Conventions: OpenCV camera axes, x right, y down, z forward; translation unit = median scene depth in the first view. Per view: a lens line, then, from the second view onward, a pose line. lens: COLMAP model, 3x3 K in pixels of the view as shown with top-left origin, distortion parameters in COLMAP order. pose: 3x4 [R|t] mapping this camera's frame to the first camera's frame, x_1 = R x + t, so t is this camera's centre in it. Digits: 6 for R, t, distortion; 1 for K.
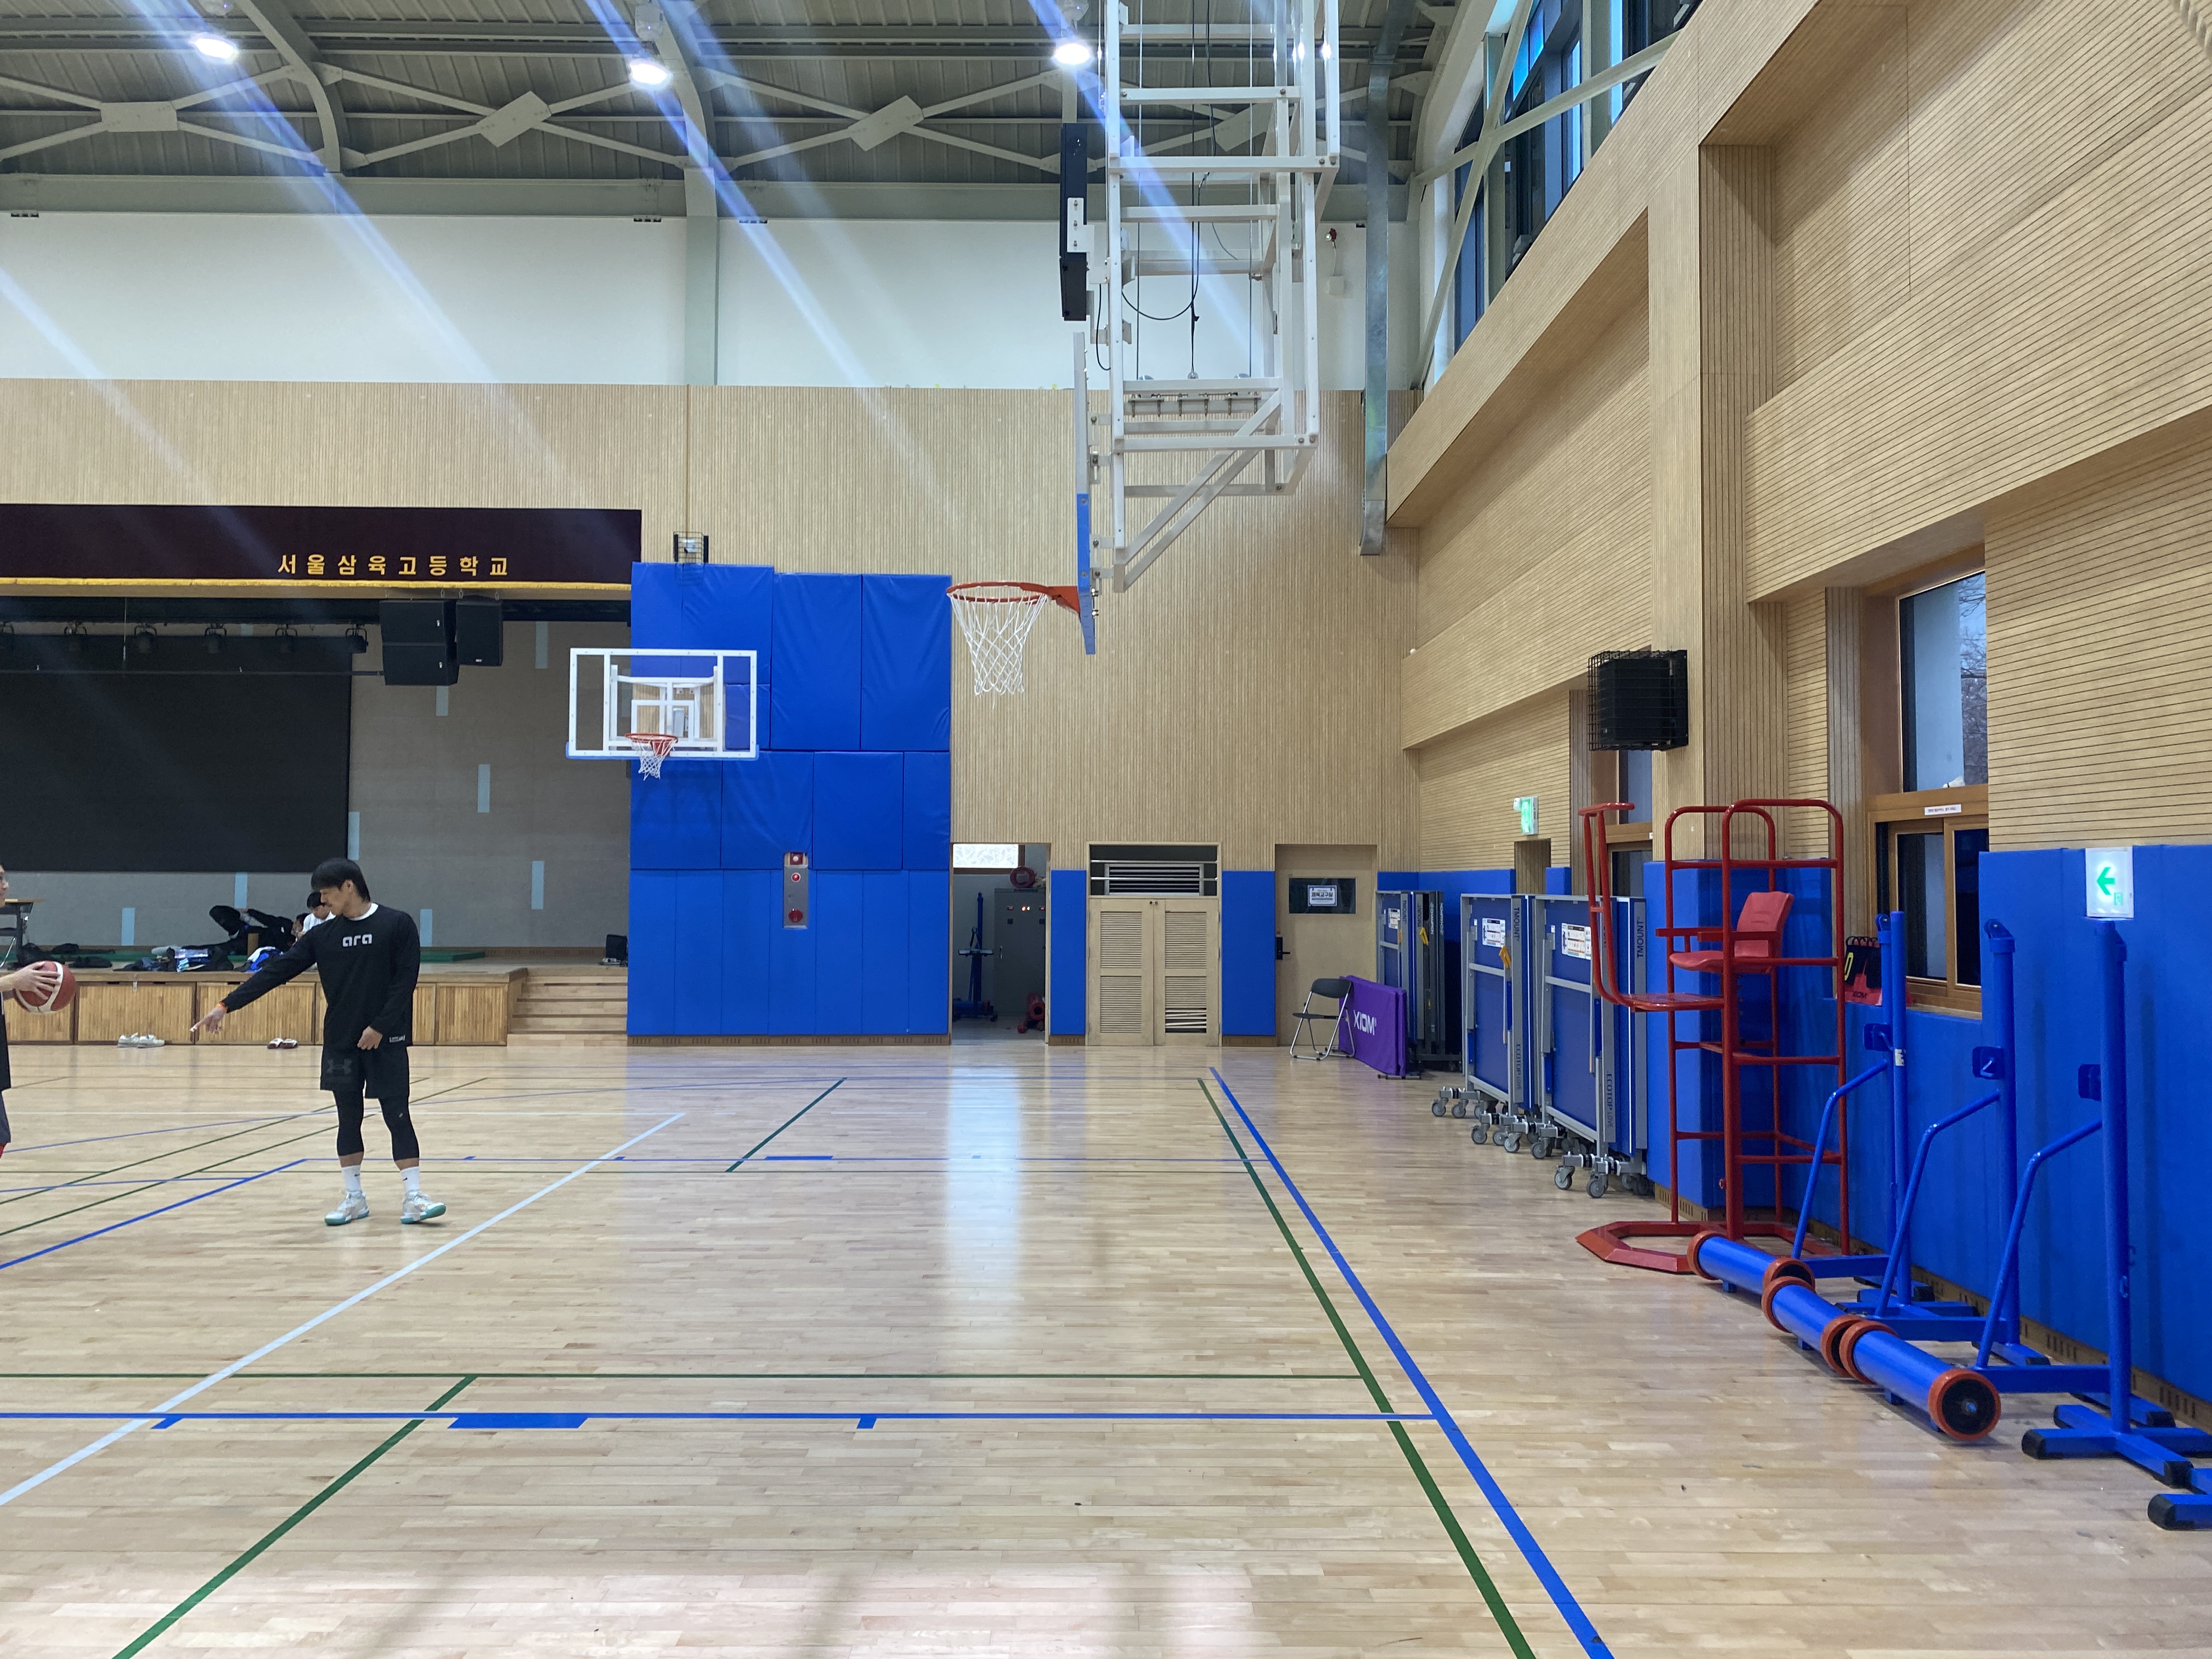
lens RADIAL K [[1678.9, 0, 1081.3], [0, 1678.9, 847.5], [0, 0, 1]] dist [0.093103, -0.088879]
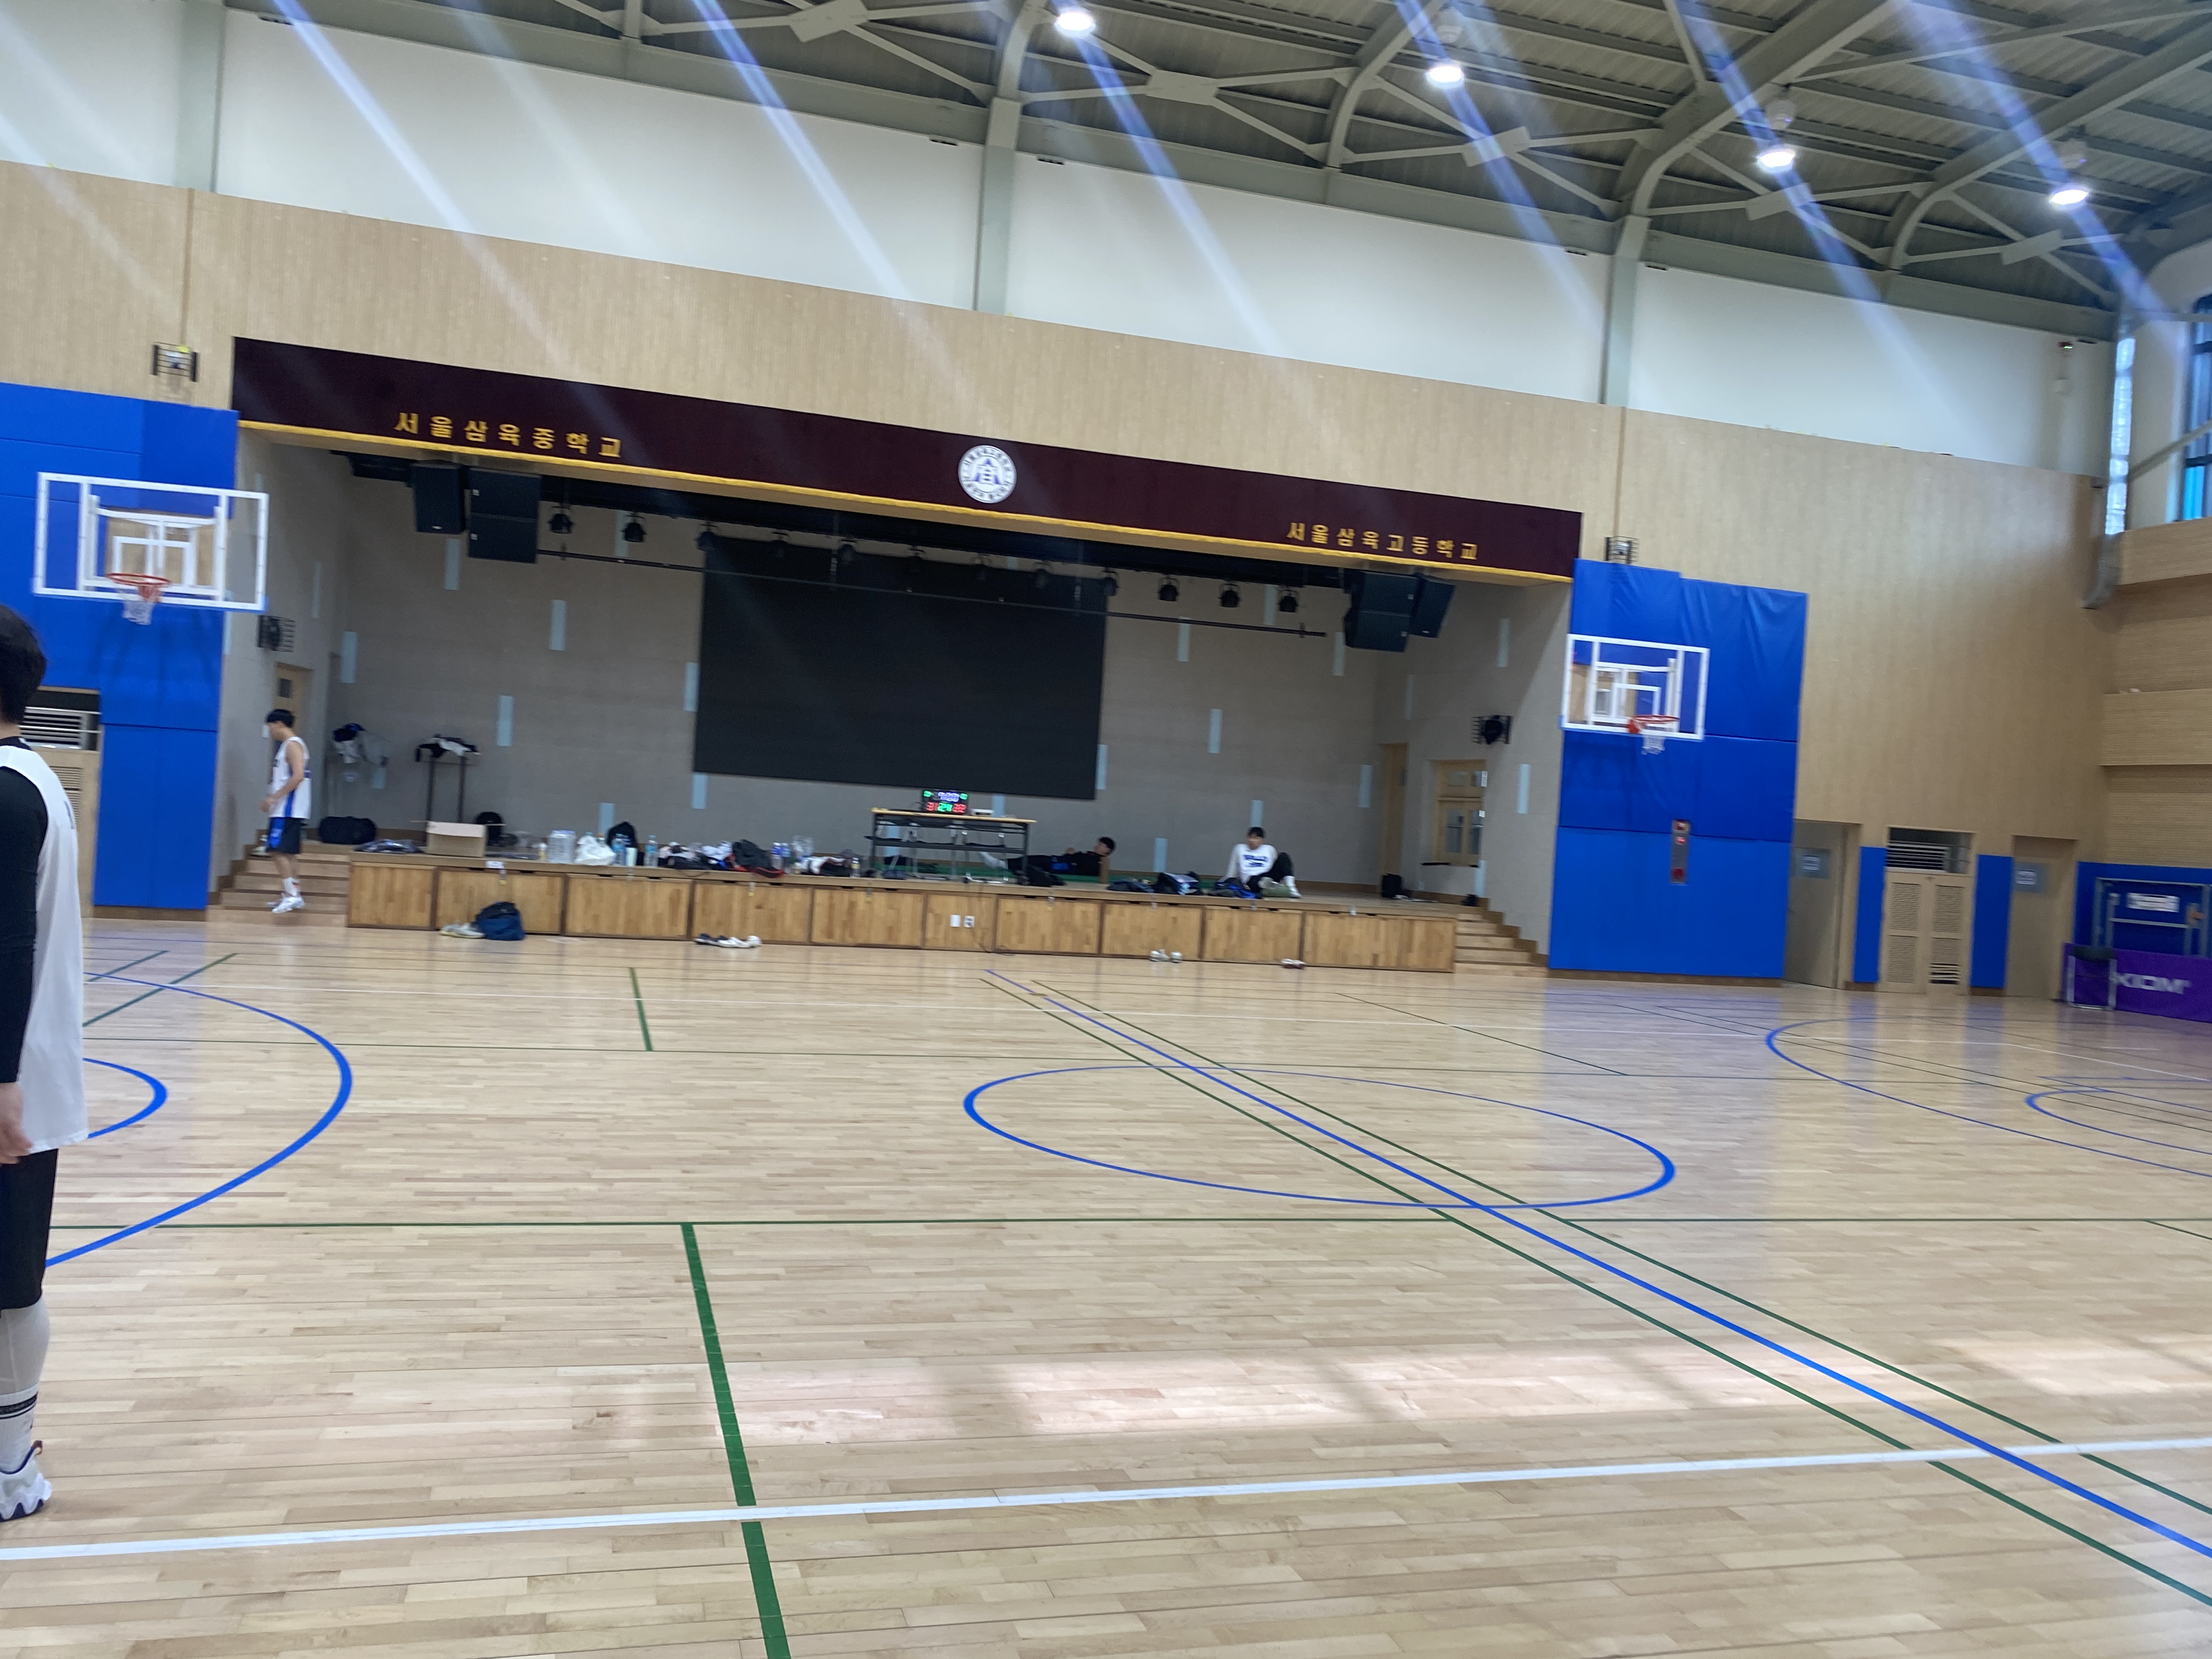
lens RADIAL K [[1679.1, 0, 1079.5], [0, 1679.1, 826.9], [0, 0, 1]] dist [0.074745, -0.137413]
pose [[0.960462, 0.056694, 0.272577, -0.888343], [-0.068572, 0.997058, 0.034241, -0.003201], [-0.269834, -0.051578, 0.961525, -0.019665]]
